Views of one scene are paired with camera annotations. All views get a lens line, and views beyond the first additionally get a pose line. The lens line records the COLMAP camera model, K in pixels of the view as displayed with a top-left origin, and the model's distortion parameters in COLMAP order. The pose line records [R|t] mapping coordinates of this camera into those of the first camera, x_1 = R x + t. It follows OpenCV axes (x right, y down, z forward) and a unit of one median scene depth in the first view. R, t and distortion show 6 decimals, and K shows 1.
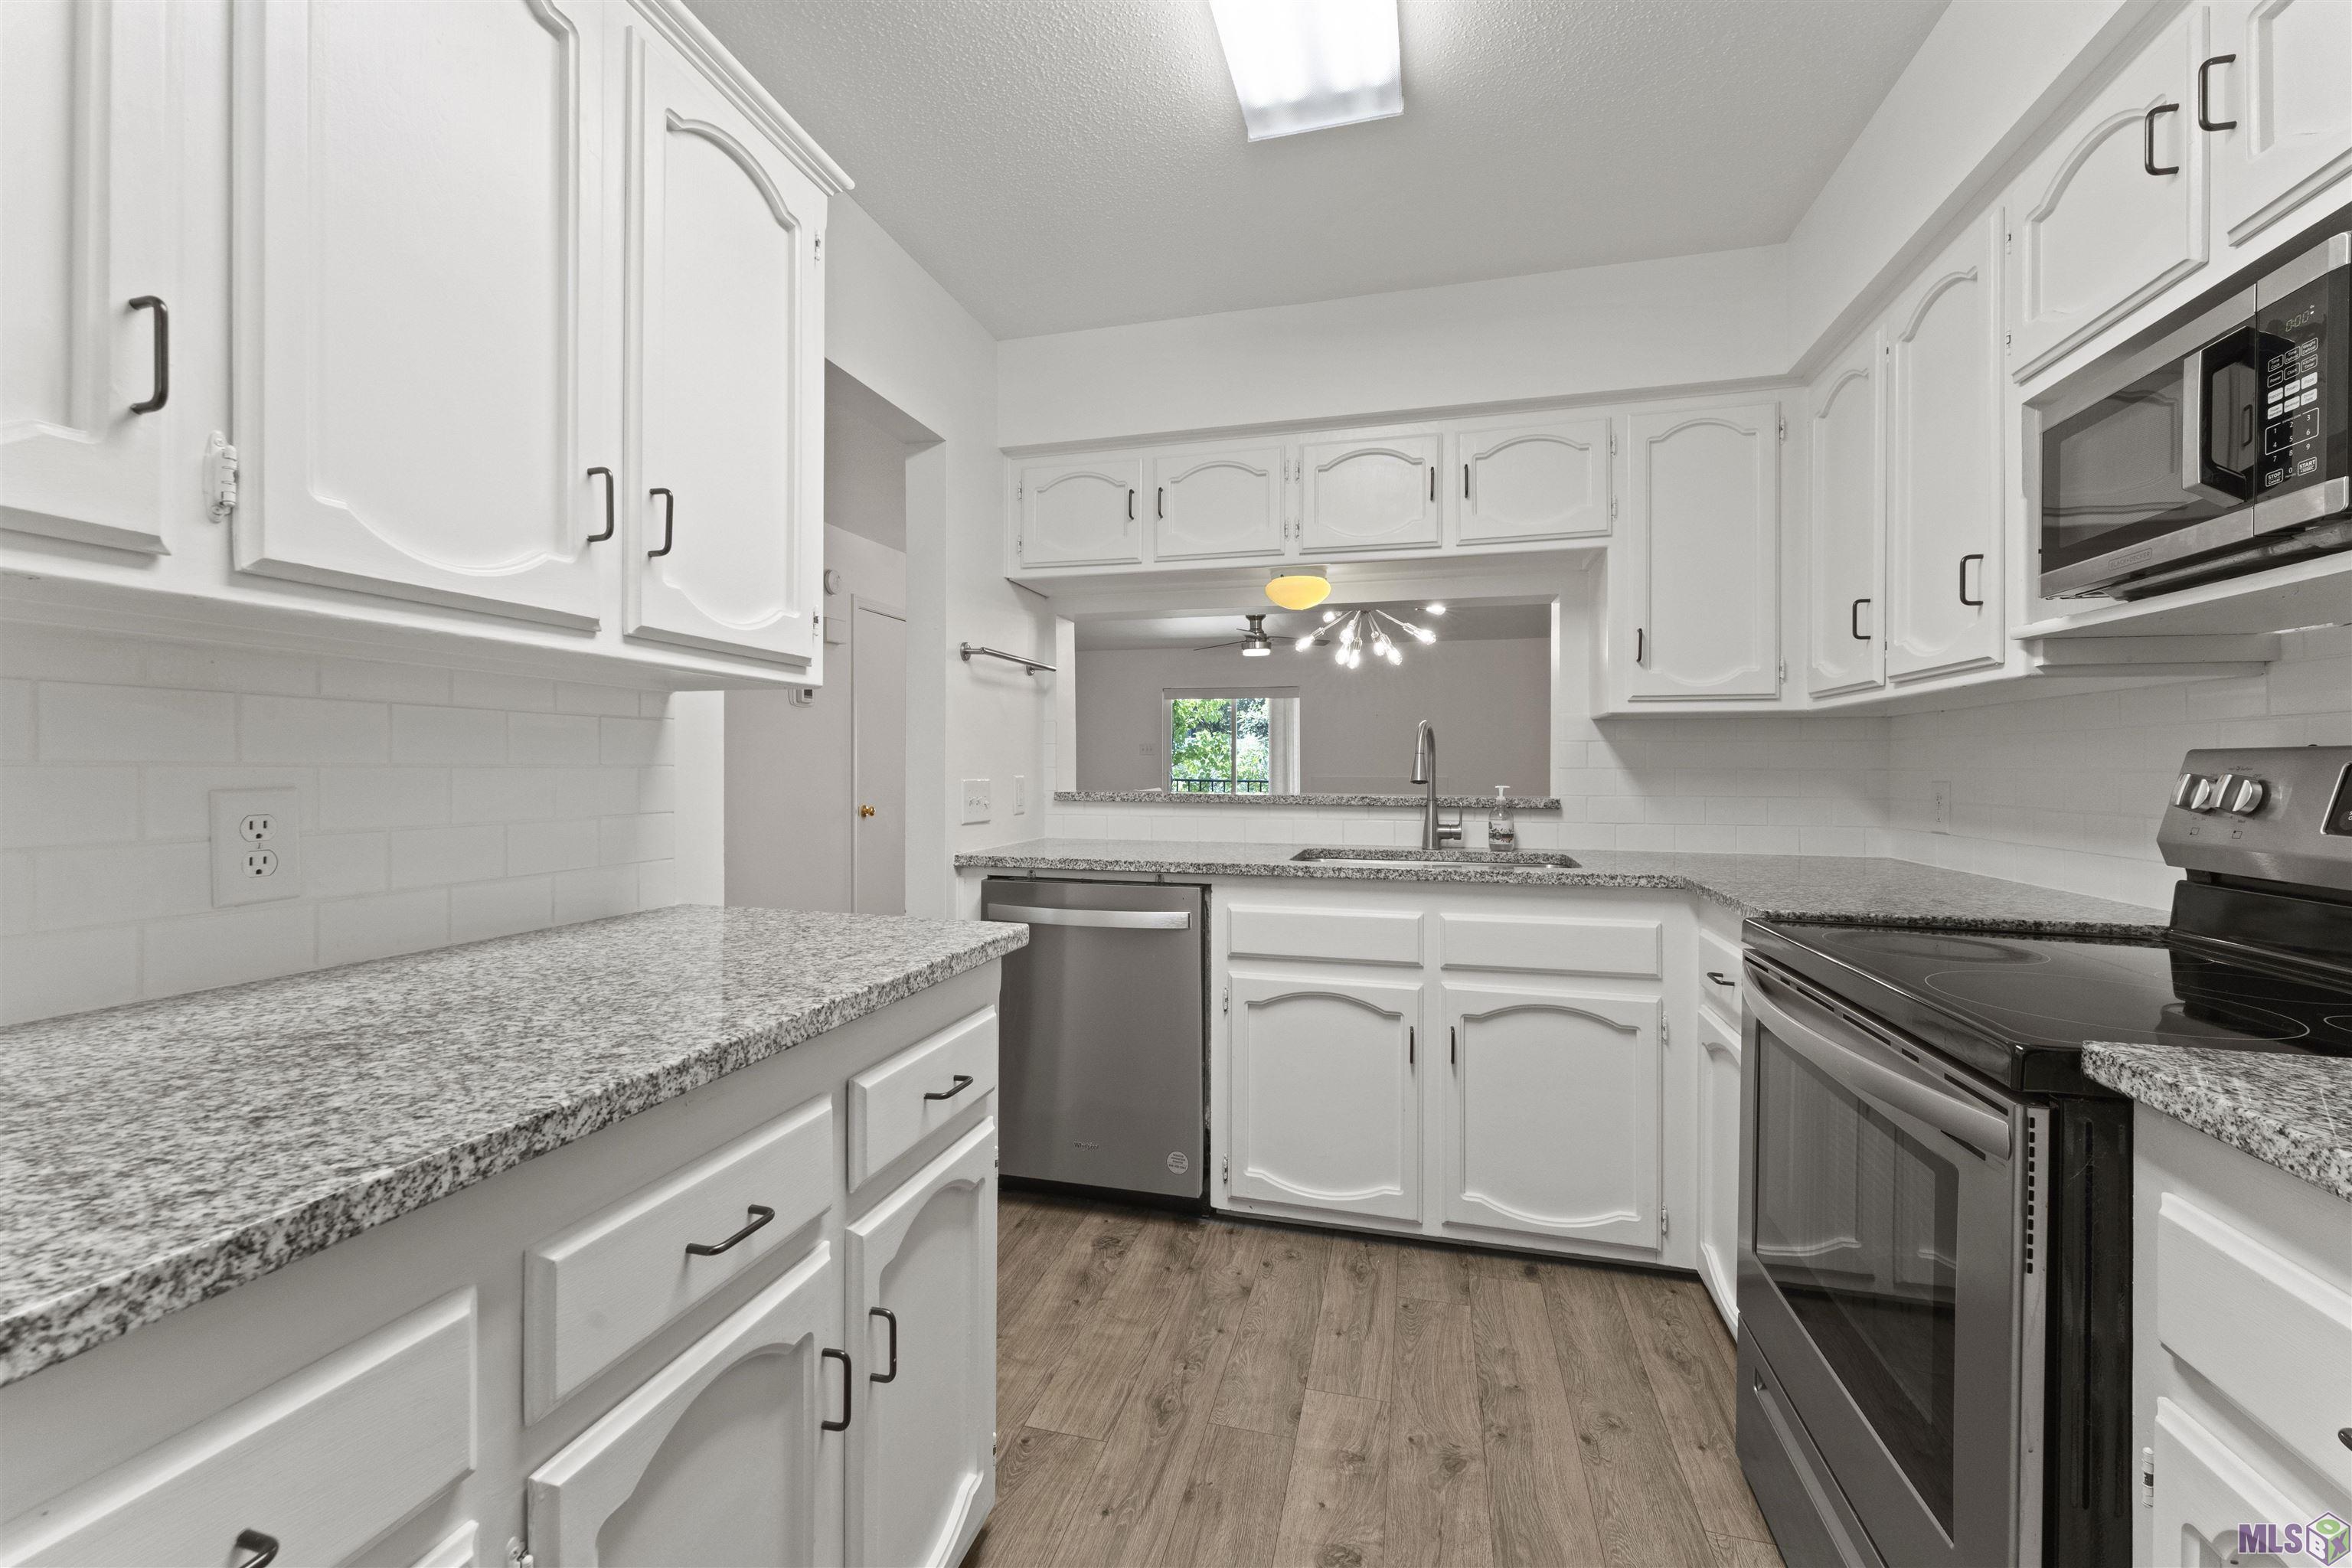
lens RADIAL K [[939.5, 0, 1176.3], [0, 939.5, 764.3], [0, 0, 1]] dist [-0.000763, 0.000976]
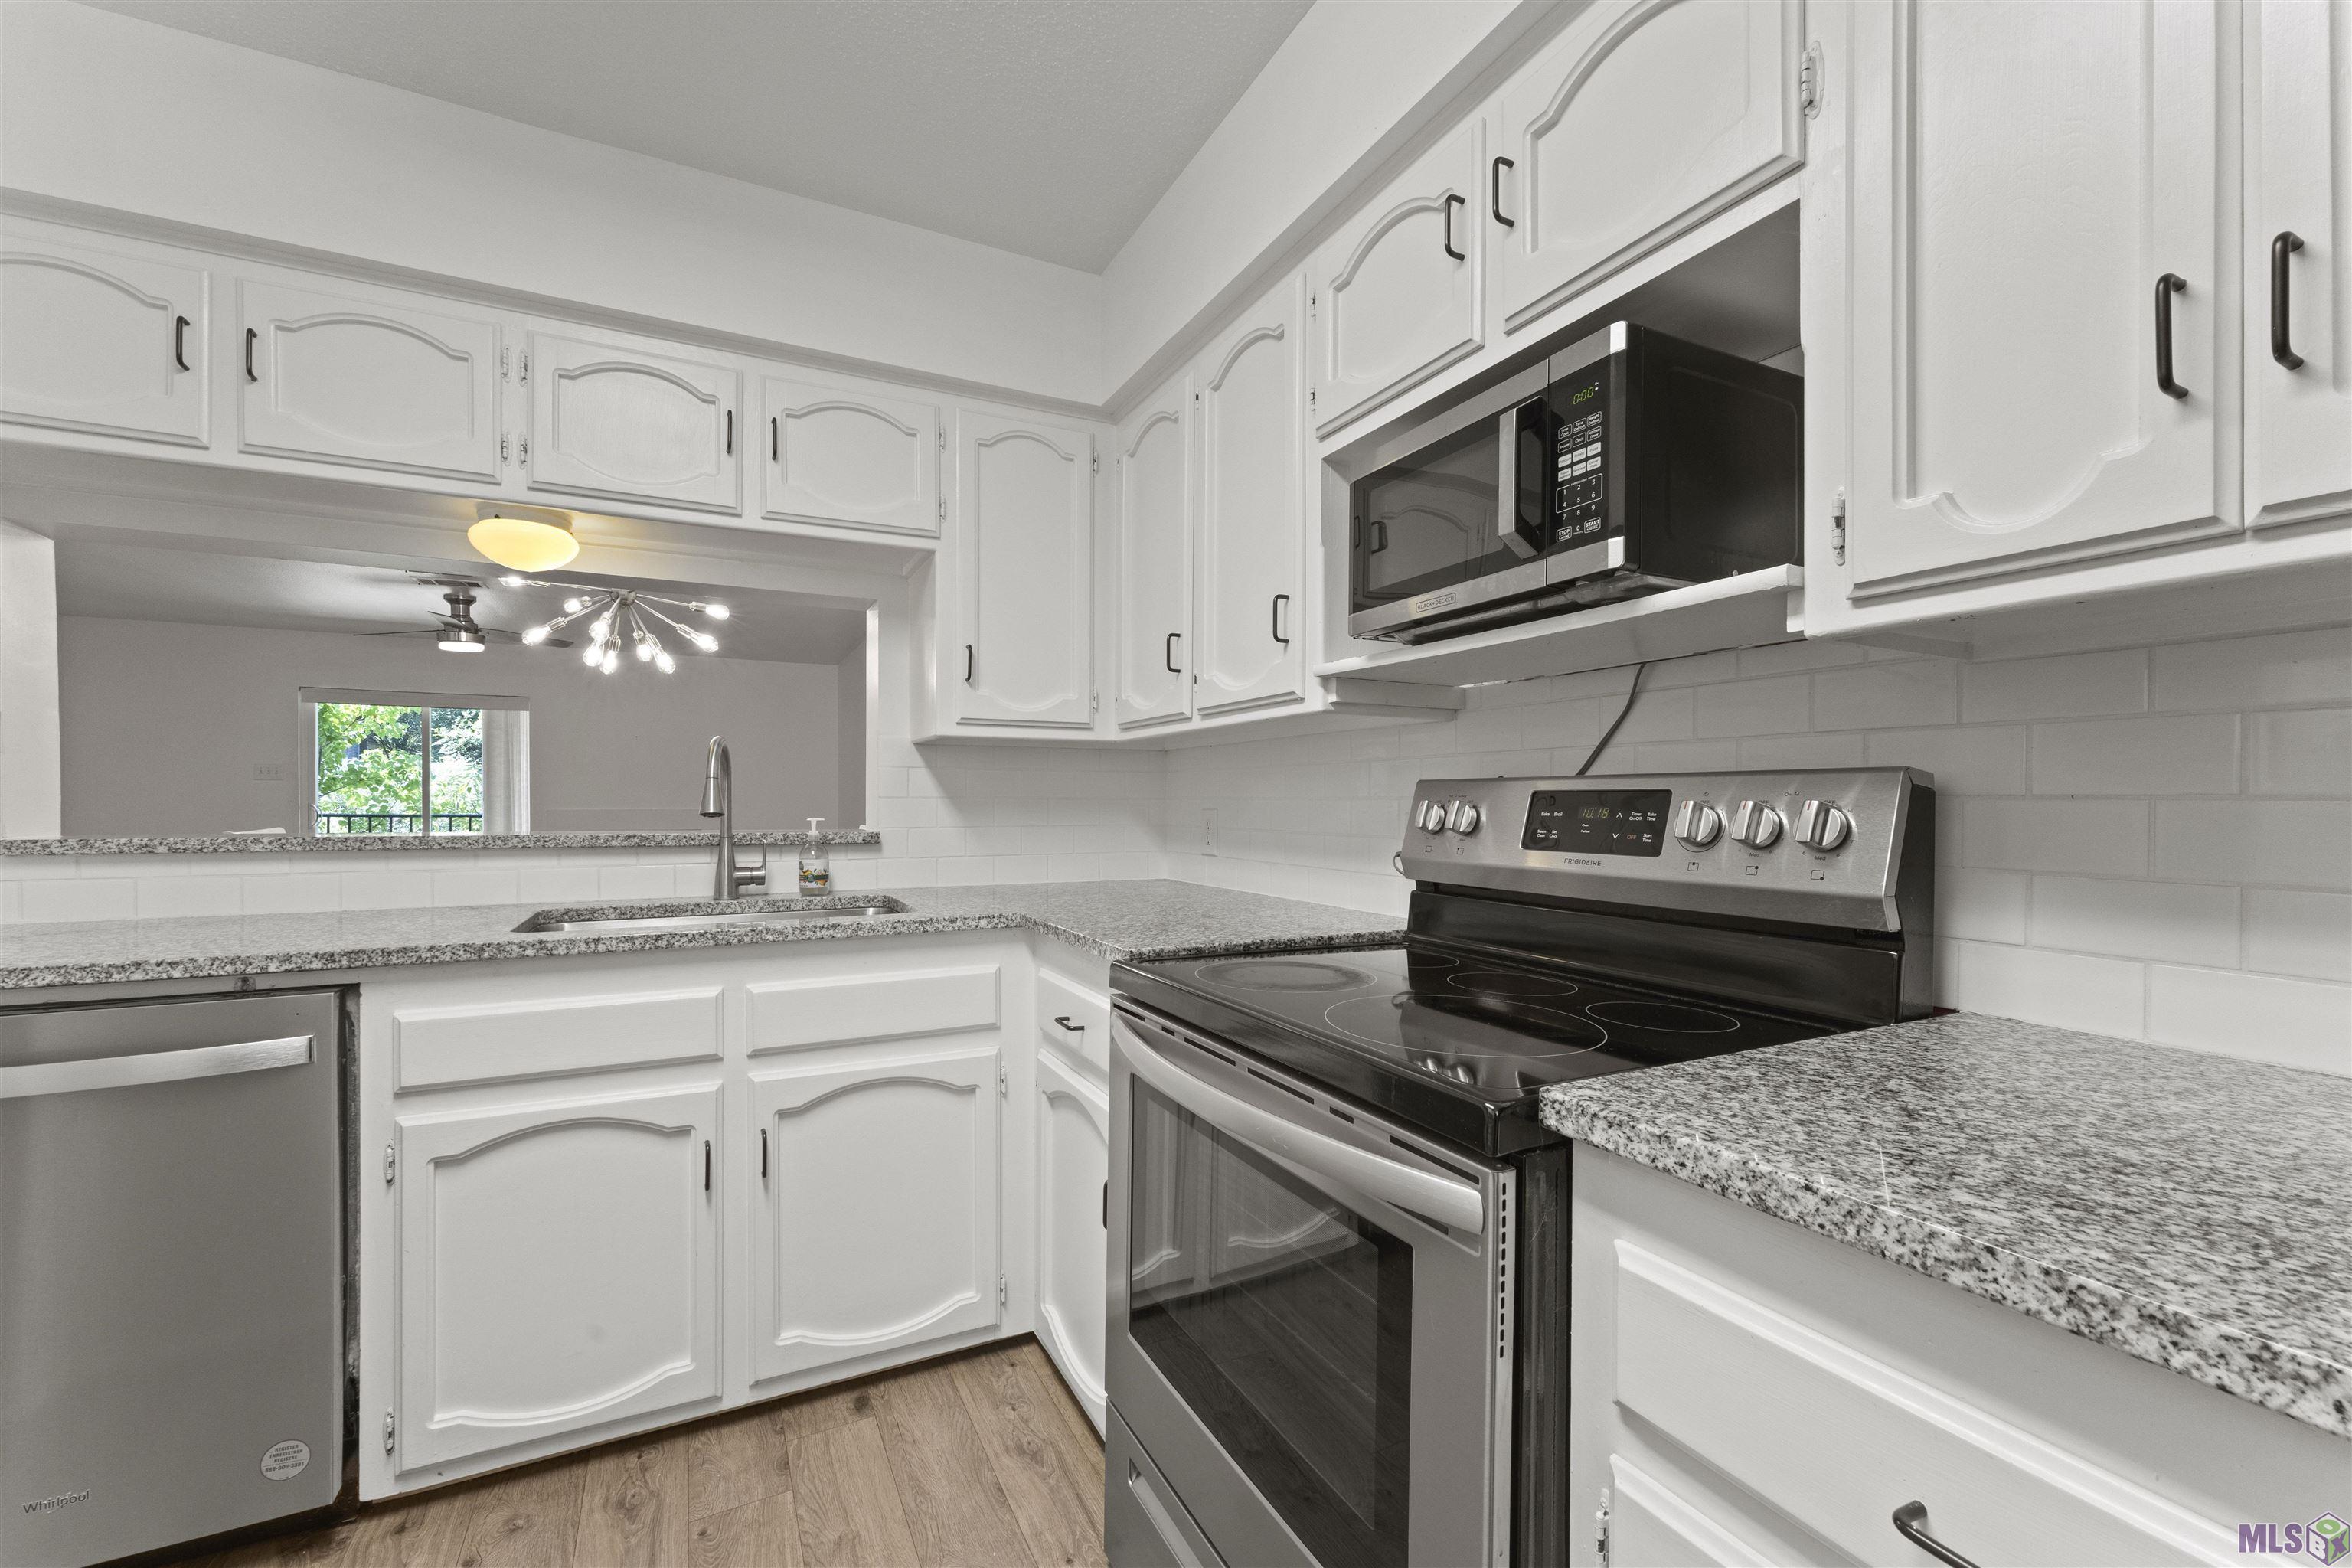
lens RADIAL K [[939.5, 0, 1150.7], [0, 939.5, 804.3], [0, 0, 1]] dist [-0.000763, 0.000976]
pose [[0.755161, -0.003344, 0.655531, 0.028892], [-0.002512, 0.999965, 0.007996, 0.003948], [-0.655534, -0.007685, 0.755126, 0.215095]]
